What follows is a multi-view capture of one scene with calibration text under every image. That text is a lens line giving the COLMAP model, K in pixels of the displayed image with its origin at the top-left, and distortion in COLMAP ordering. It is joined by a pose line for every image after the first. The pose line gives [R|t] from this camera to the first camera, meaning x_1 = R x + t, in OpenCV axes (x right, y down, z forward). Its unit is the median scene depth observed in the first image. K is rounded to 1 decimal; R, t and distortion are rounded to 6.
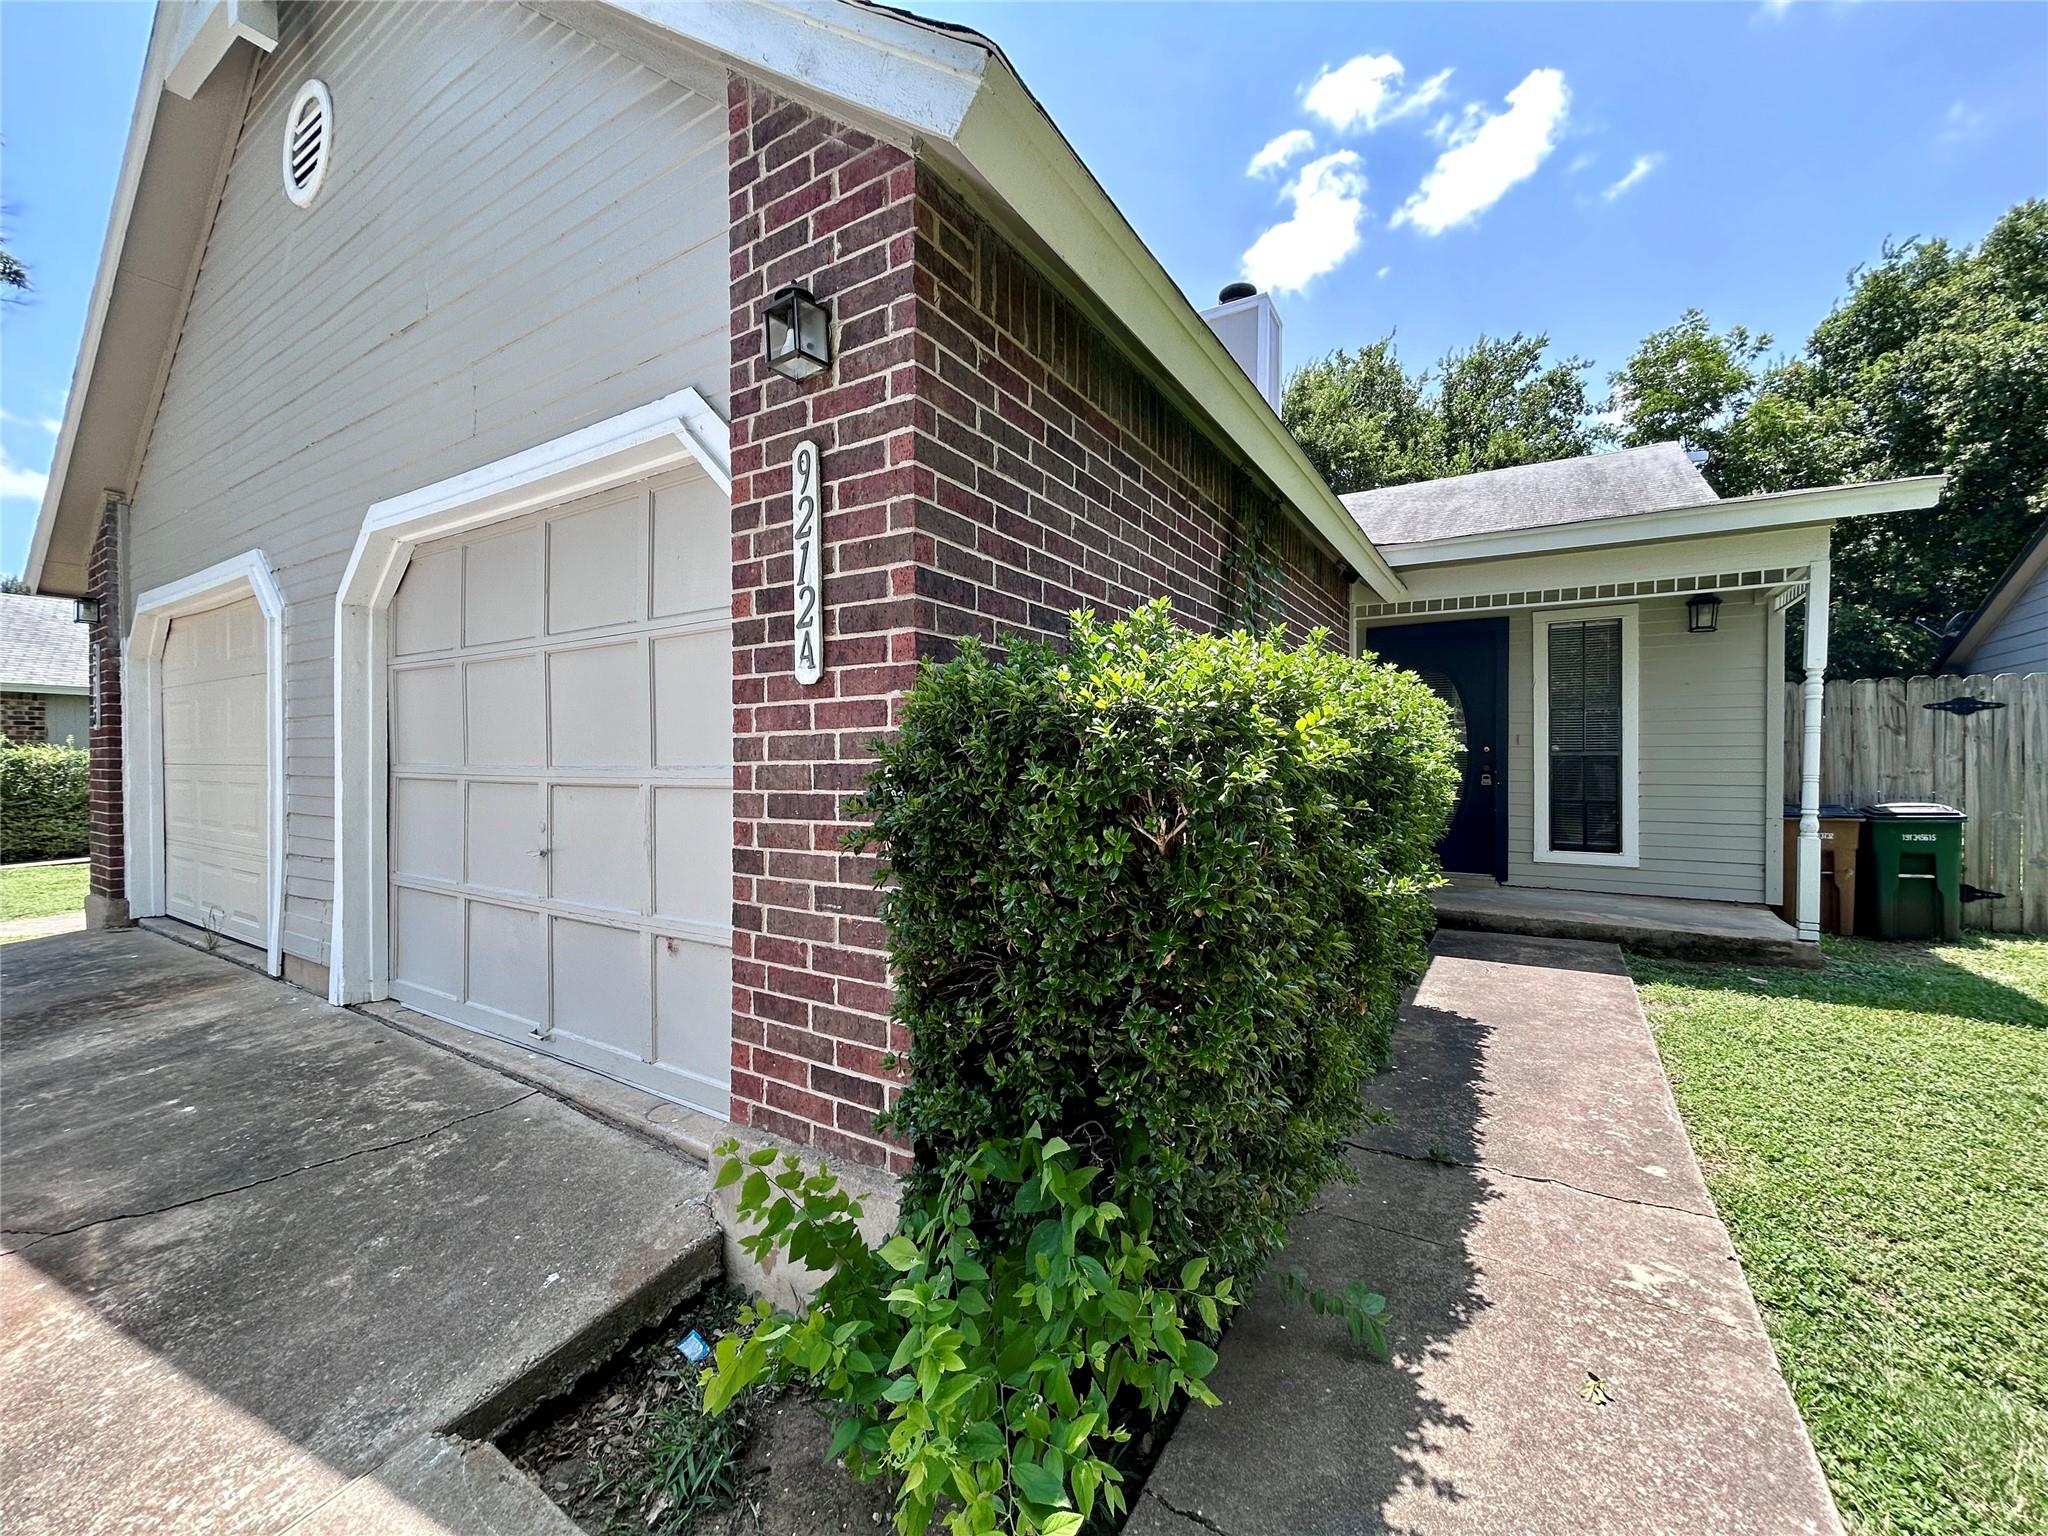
lens RADIAL K [[823.4, 0, 1023.8], [0, 823.4, 766.9], [0, 0, 1]] dist [0.001579, 0.000293]
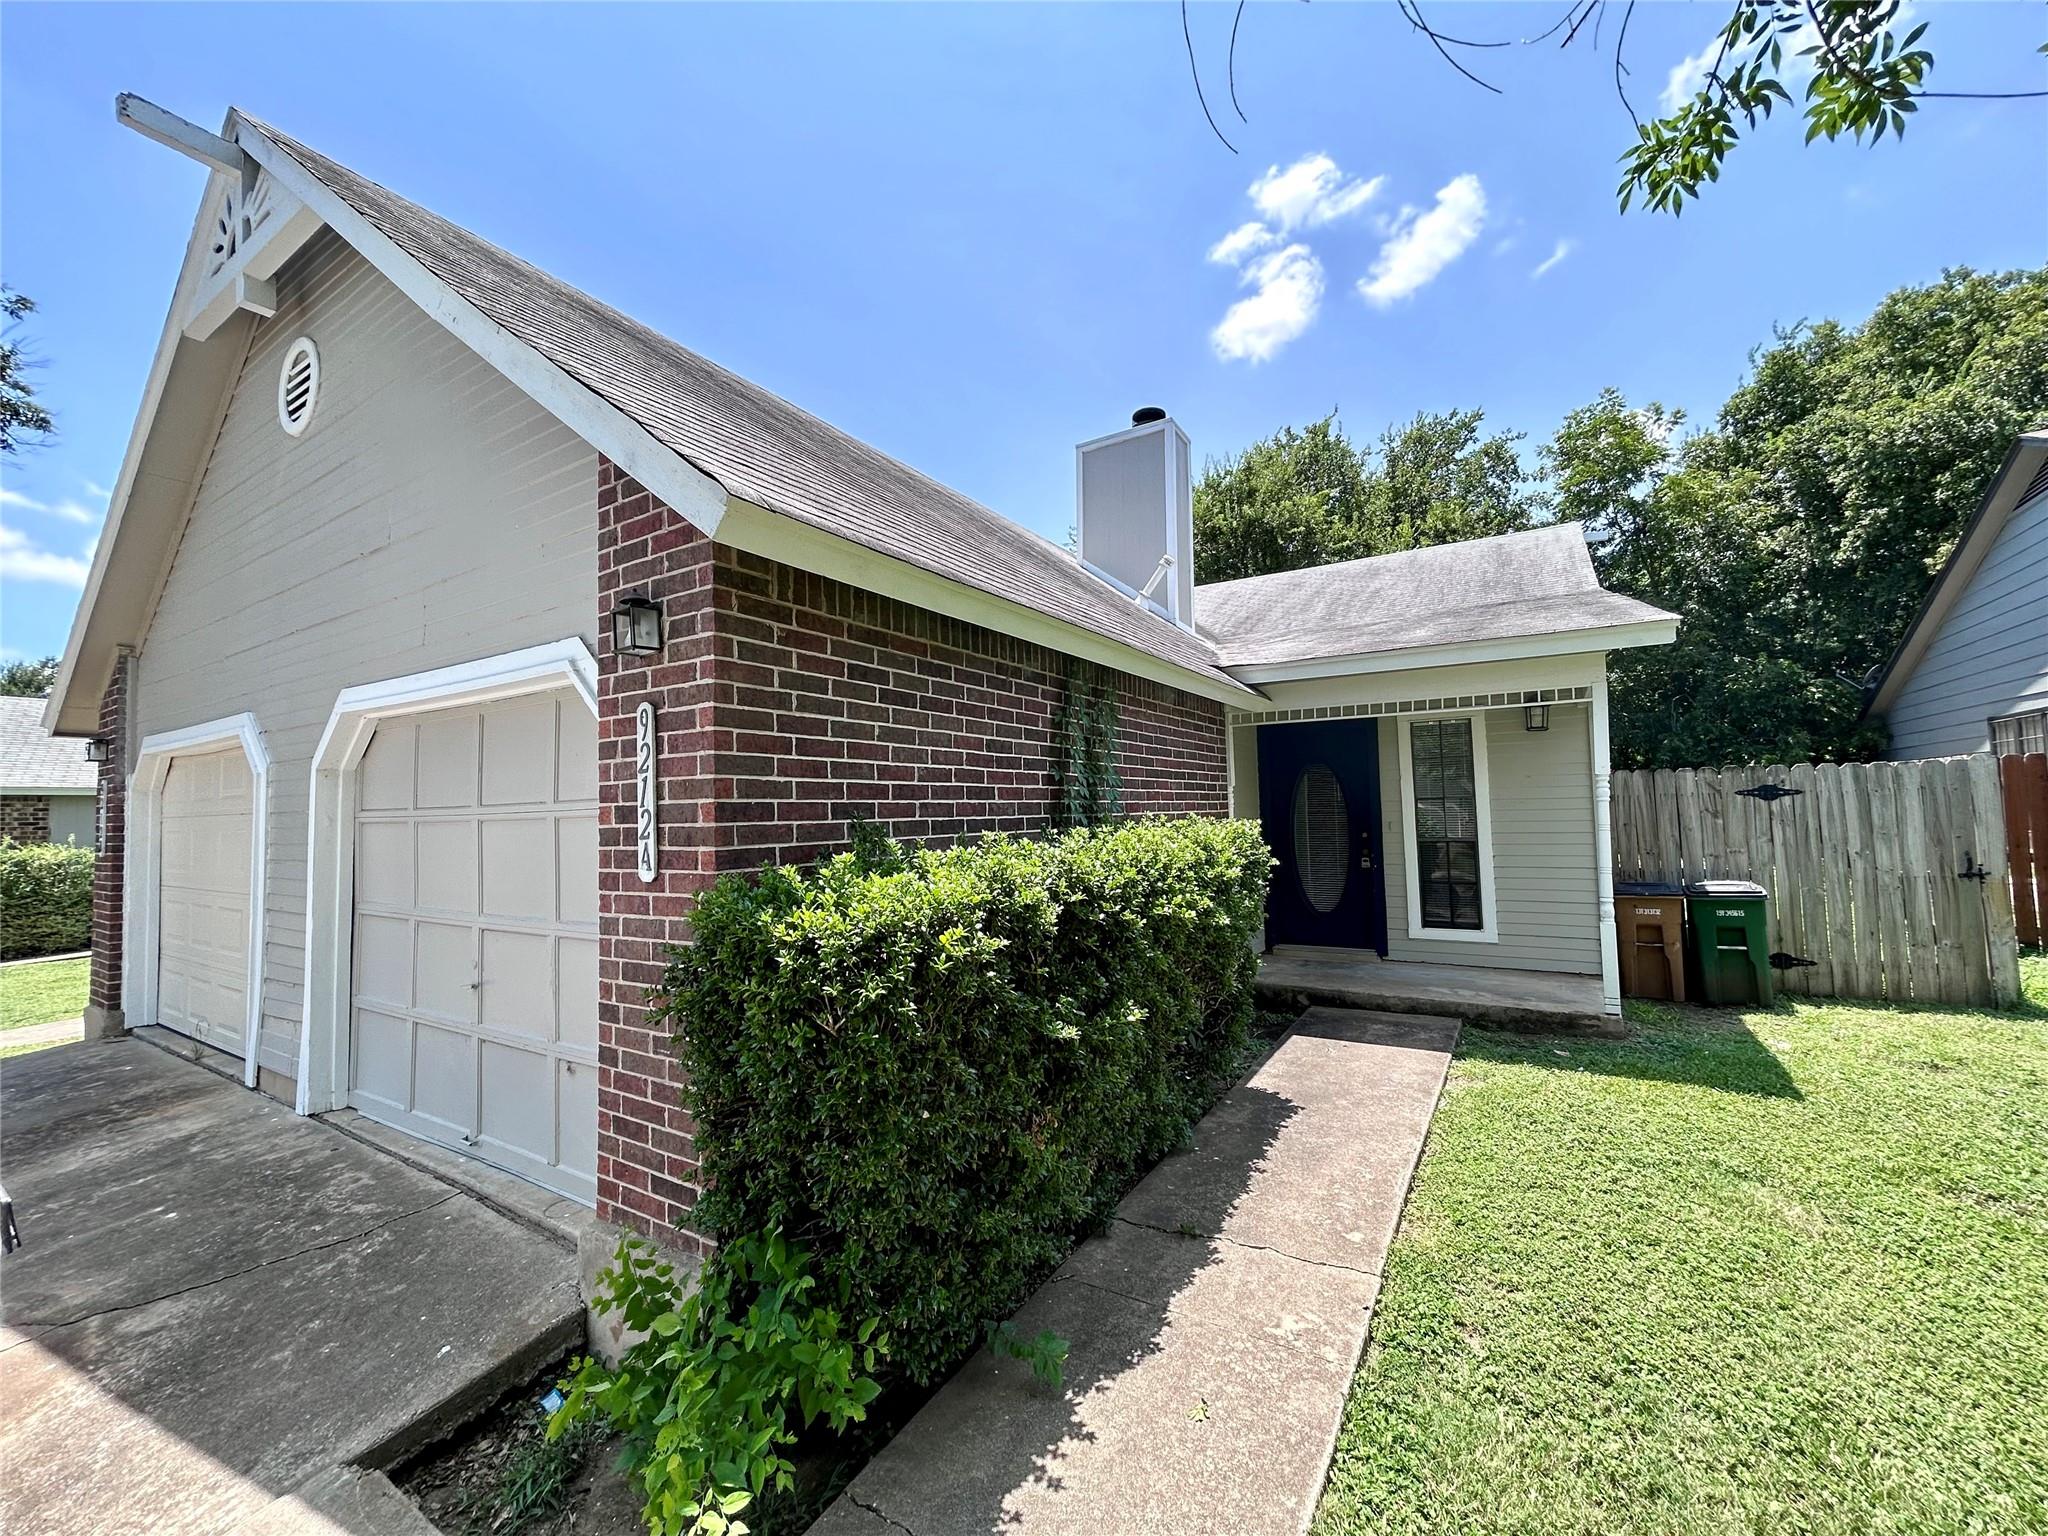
lens RADIAL K [[823.4, 0, 1023.2], [0, 823.4, 767.7], [0, 0, 1]] dist [0.001579, 0.000293]
pose [[0.999668, -0.025688, 0.002101, 0.197543], [0.025767, 0.997901, -0.059407, -0.107344], [-0.000570, 0.059441, 0.998232, -0.195212]]
